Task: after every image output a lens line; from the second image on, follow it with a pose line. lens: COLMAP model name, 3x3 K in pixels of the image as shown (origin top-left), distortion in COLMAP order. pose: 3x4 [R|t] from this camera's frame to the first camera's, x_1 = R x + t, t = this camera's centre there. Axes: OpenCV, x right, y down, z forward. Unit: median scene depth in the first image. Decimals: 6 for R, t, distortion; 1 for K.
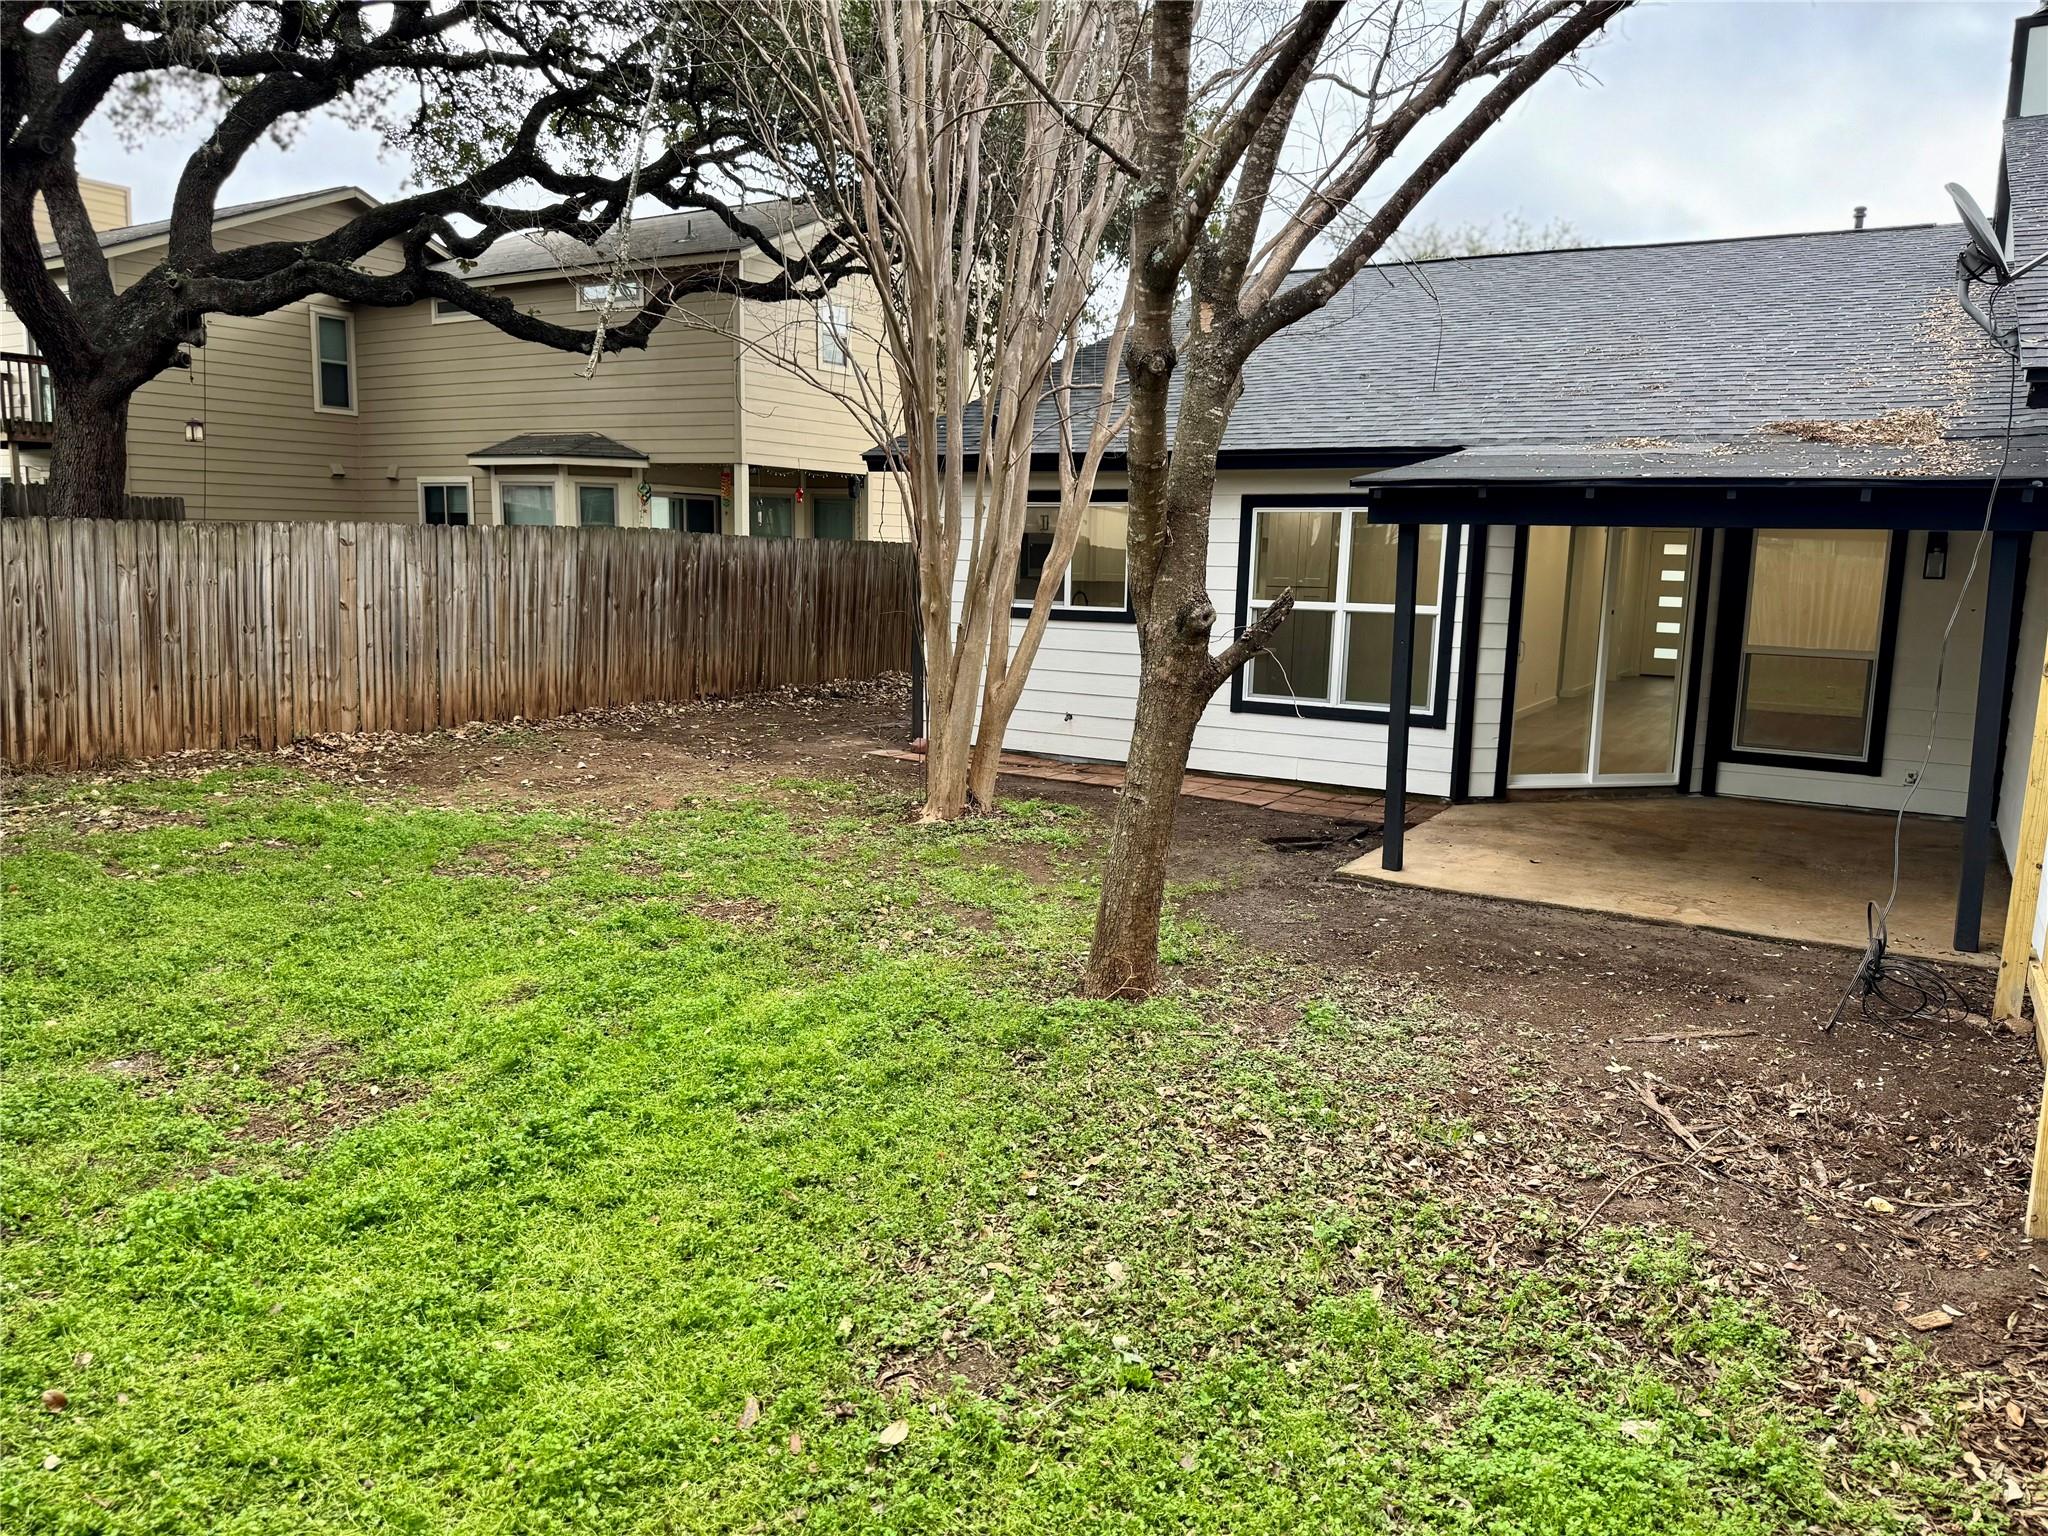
lens RADIAL K [[1431.7, 0, 1024.0], [0, 1431.7, 768.0], [0, 0, 1]] dist [-0.000120, -0.021200]
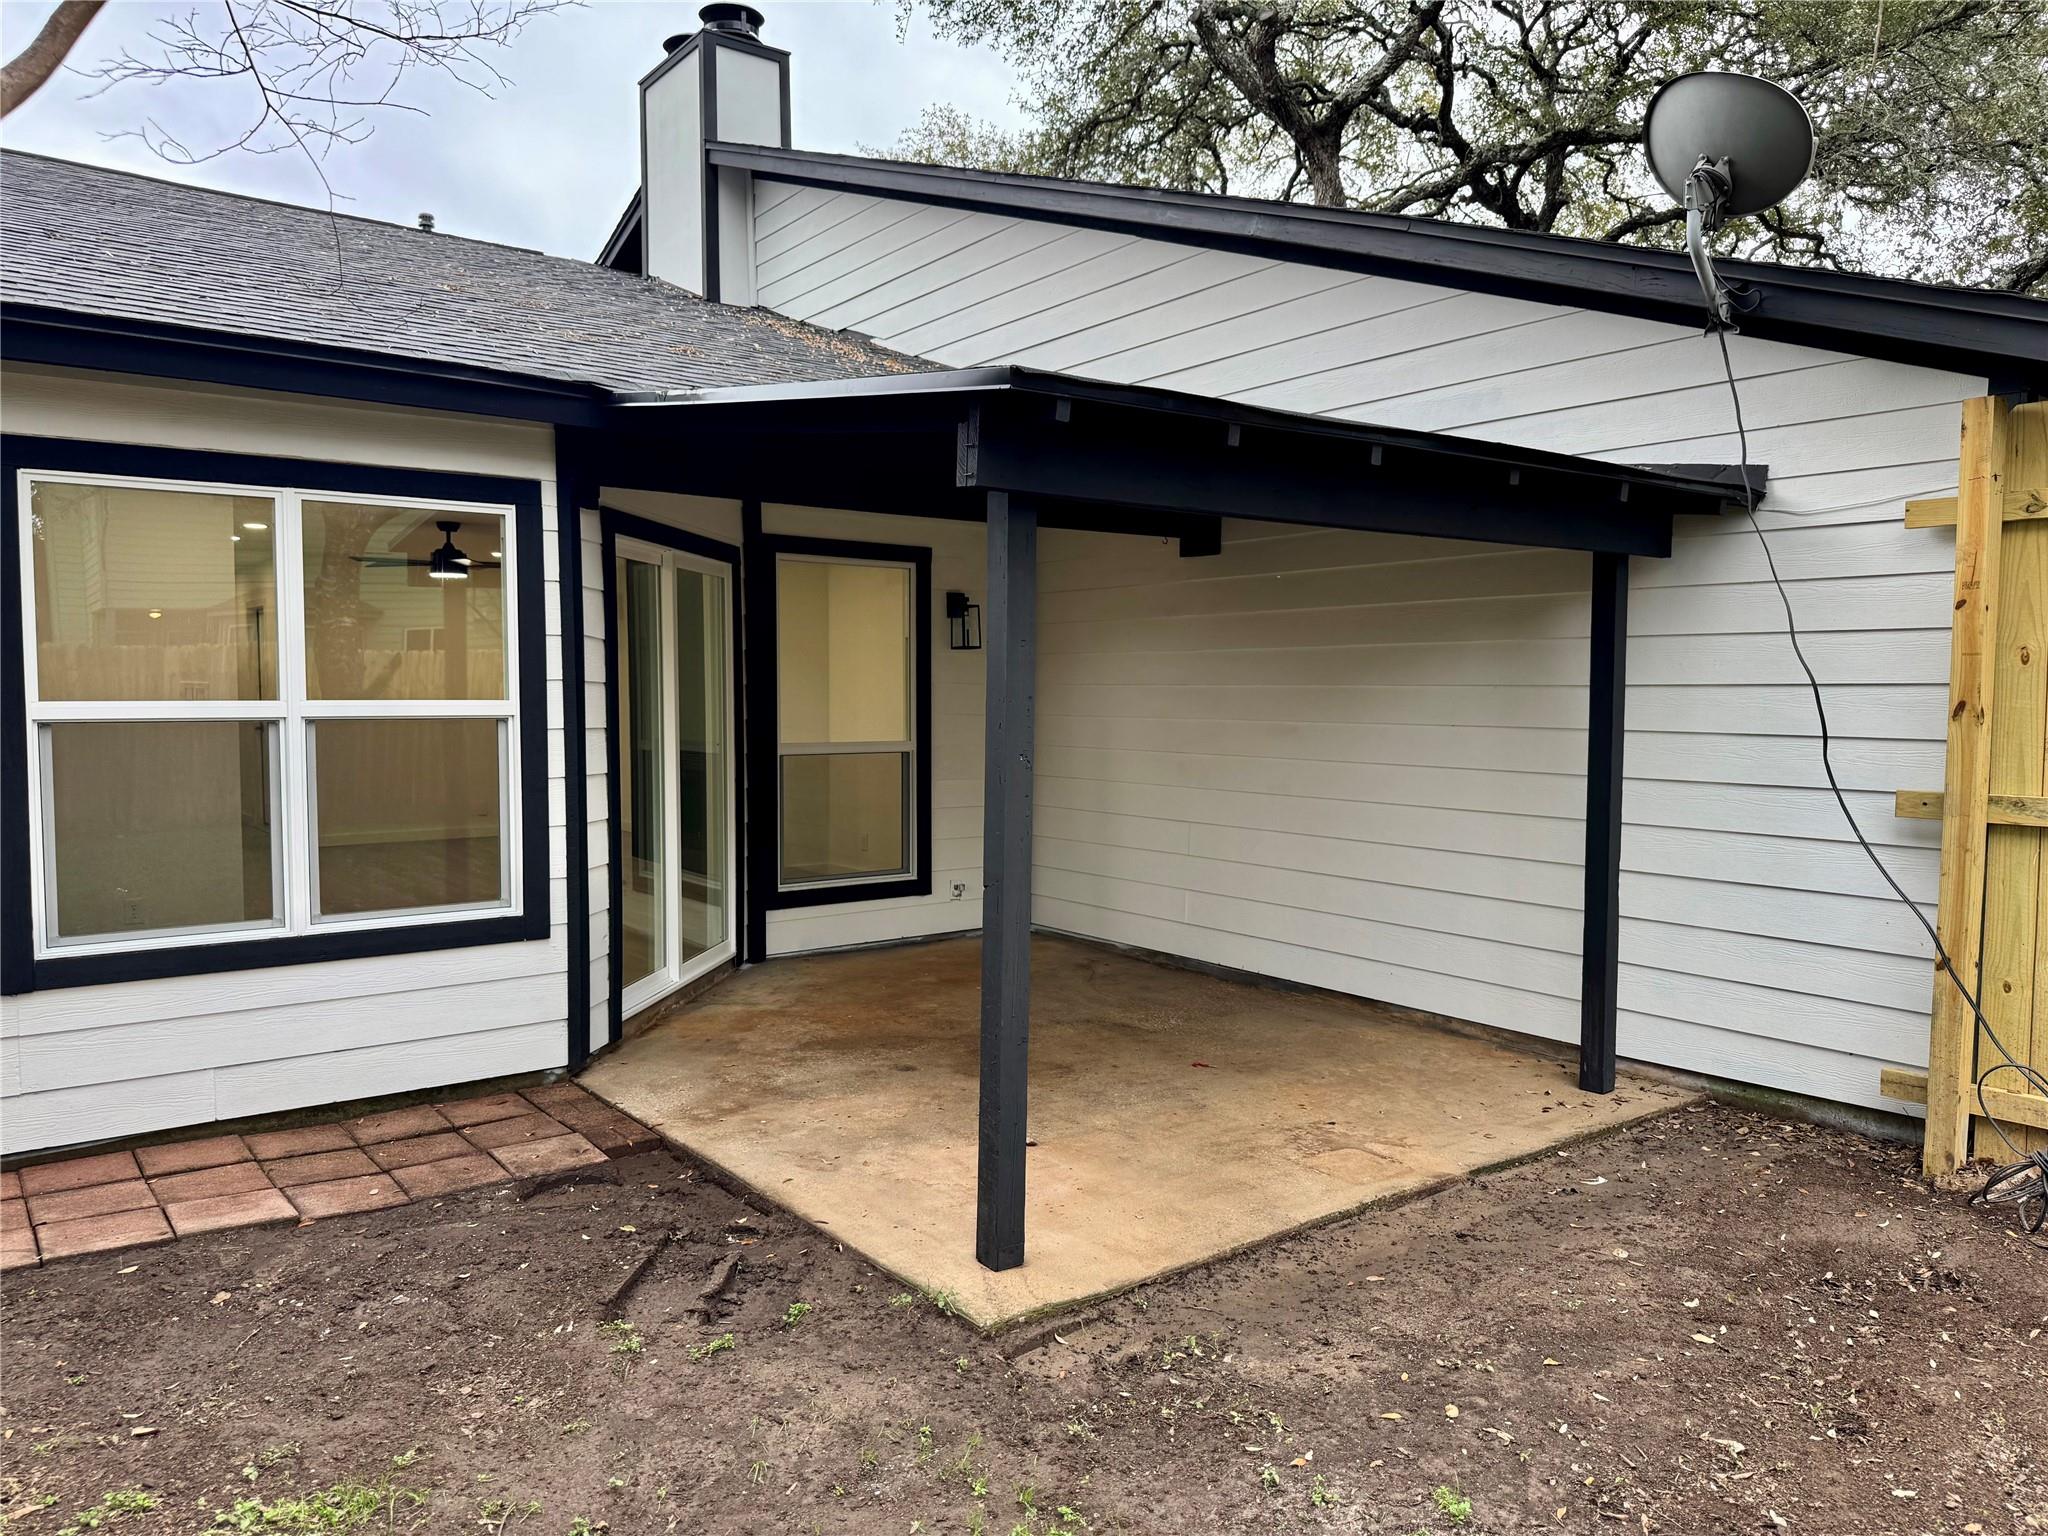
lens RADIAL K [[1431.7, 0, 1024.0], [0, 1431.7, 768.0], [0, 0, 1]] dist [-0.000120, -0.021200]
pose [[0.378659, -0.075809, 0.922427, -0.102994], [0.144015, 0.989327, 0.022189, -0.070887], [-0.914263, 0.124441, 0.385535, 0.616317]]
